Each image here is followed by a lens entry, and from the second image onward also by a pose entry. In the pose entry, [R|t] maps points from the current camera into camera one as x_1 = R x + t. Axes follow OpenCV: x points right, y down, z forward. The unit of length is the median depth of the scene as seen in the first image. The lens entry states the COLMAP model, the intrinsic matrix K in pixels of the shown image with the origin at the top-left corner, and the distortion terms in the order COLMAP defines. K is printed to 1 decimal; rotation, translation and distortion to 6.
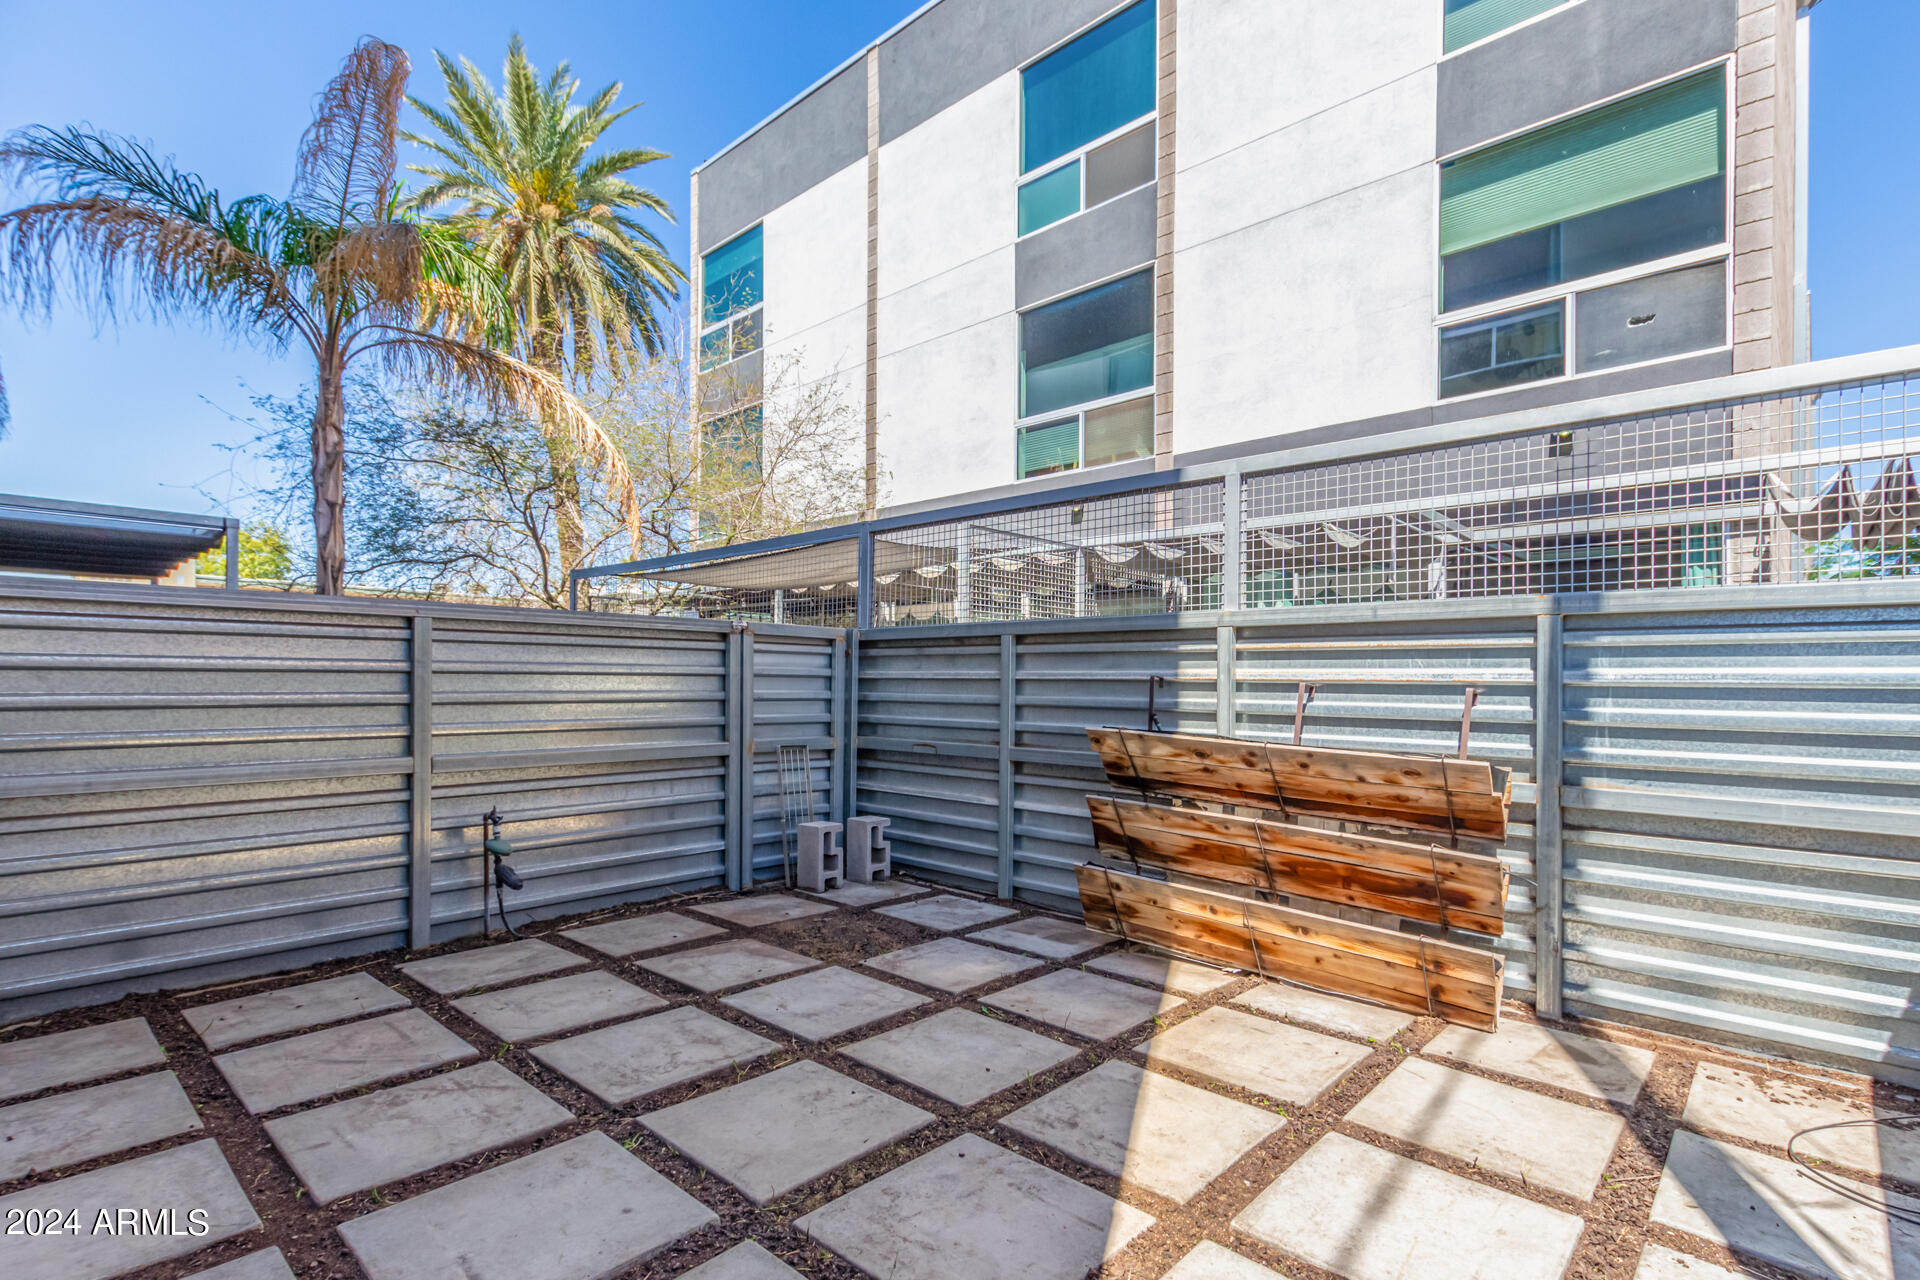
lens RADIAL K [[922.1, 0, 954.3], [0, 922.1, 680.1], [0, 0, 1]] dist [0.009641, -0.004073]
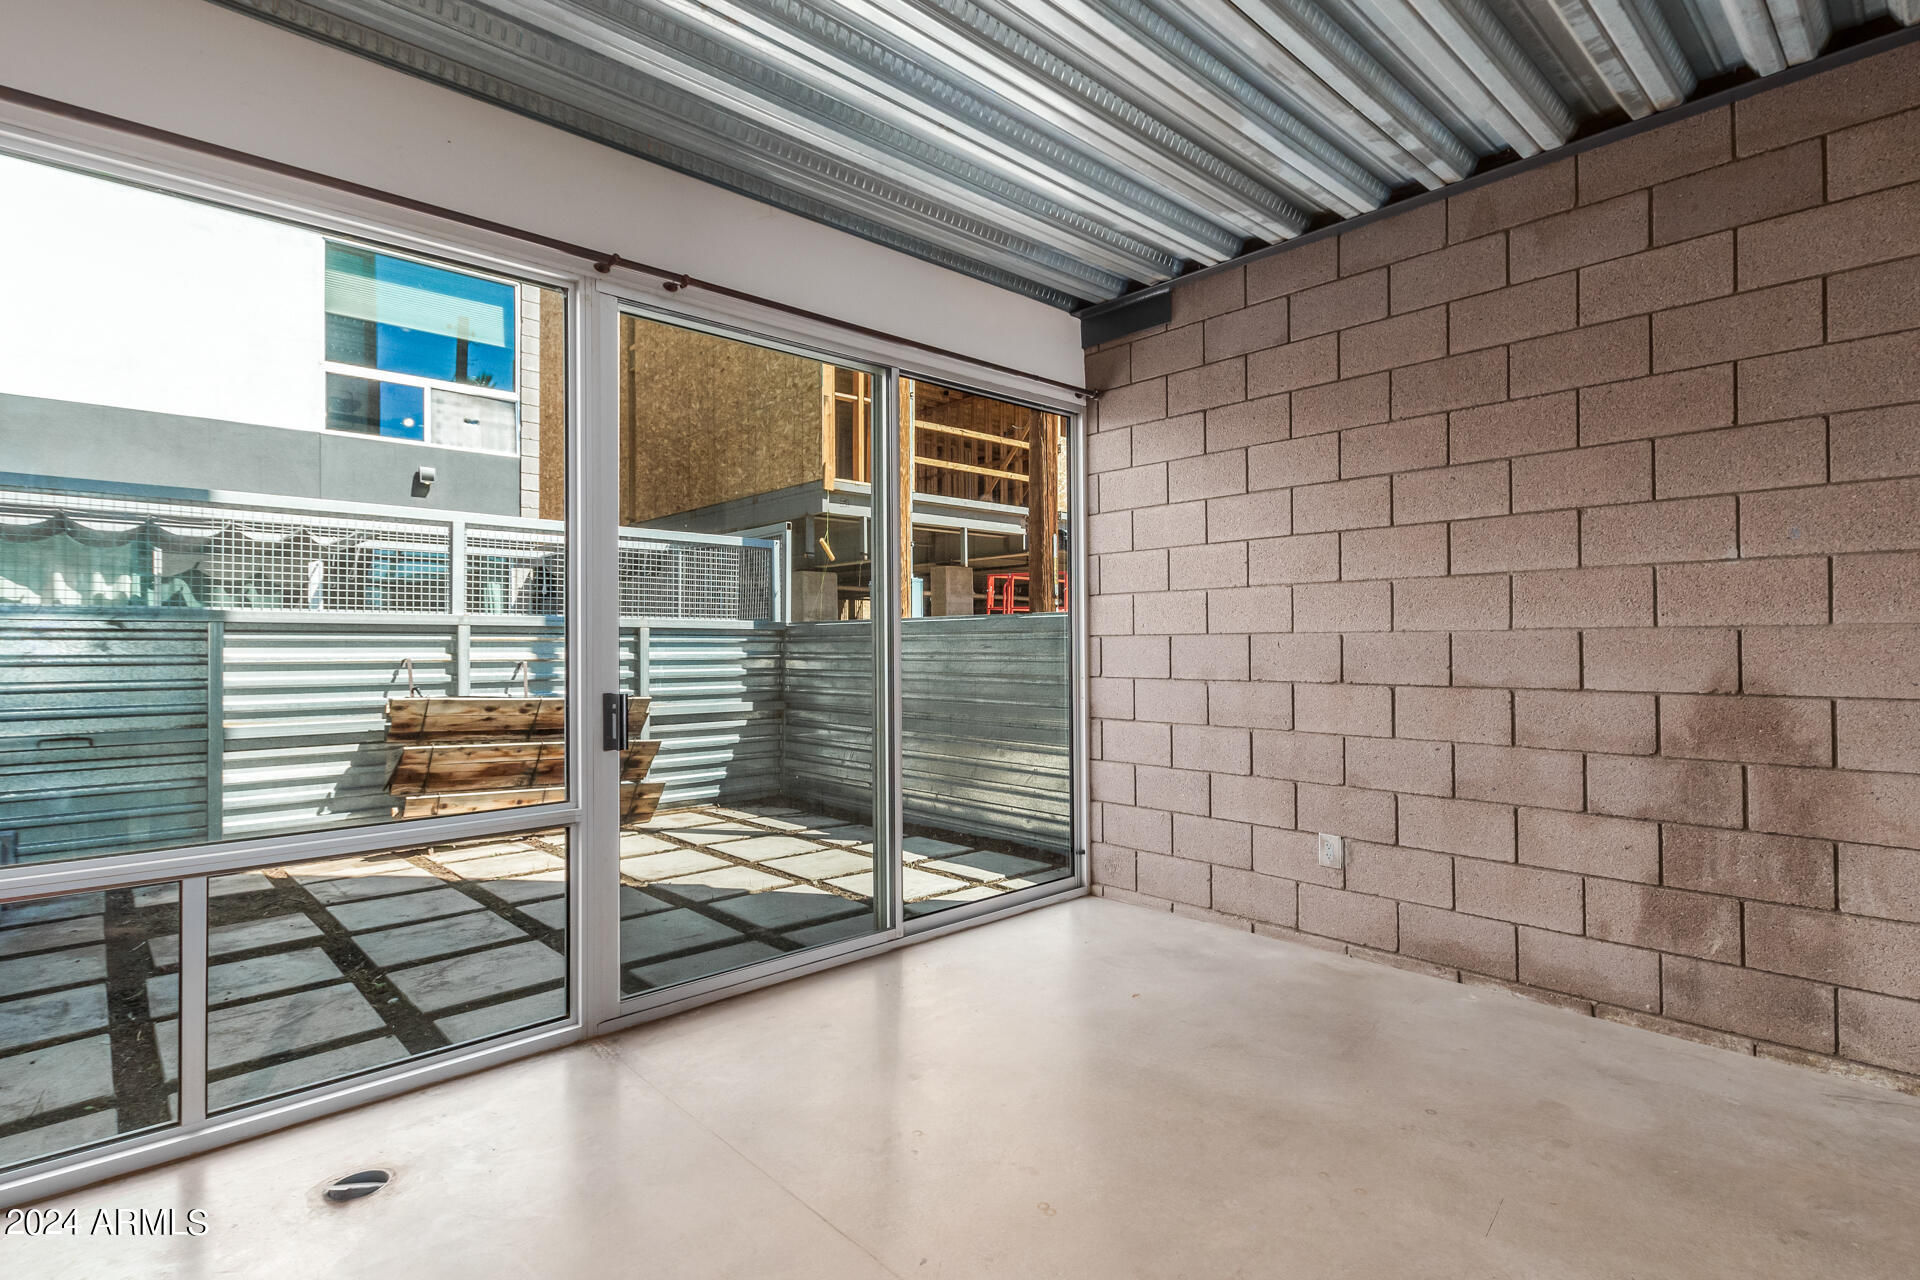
lens RADIAL K [[970.0, 0, 956.4], [0, 970.0, 624.8], [0, 0, 1]] dist [0.005674, -0.001066]
pose [[0.079608, 0.010107, 0.996775, -1.185904], [0.000597, 0.999948, -0.010187, -0.041124], [-0.996826, 0.001406, 0.079598, 0.071887]]
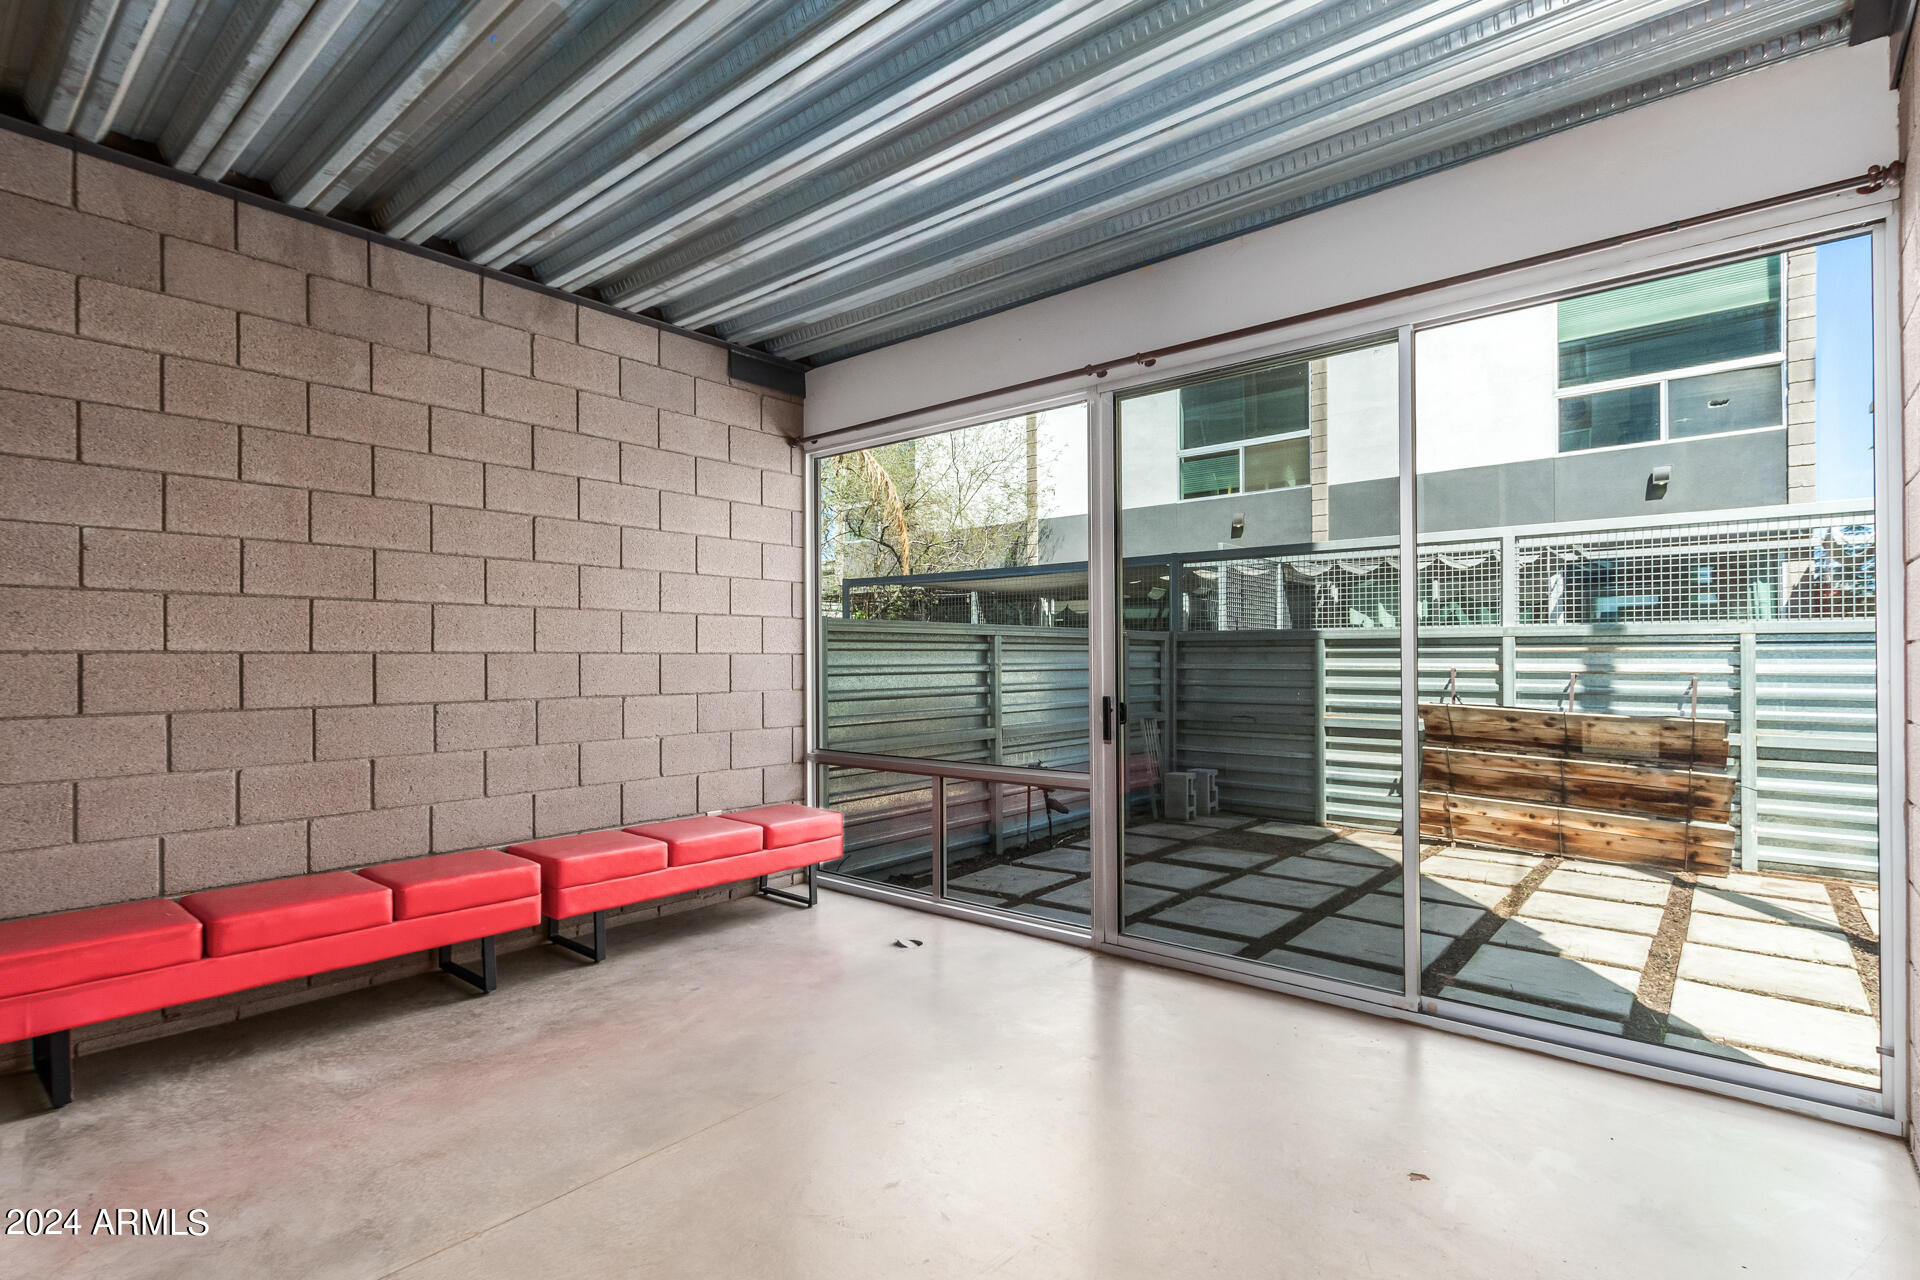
lens RADIAL K [[922.1, 0, 954.7], [0, 922.1, 653.3], [0, 0, 1]] dist [0.009641, -0.004073]
pose [[0.999031, -0.008988, 0.043088, -0.674391], [0.009122, 0.999954, -0.002921, -0.033029], [-0.043060, 0.003311, 0.999067, -0.482522]]
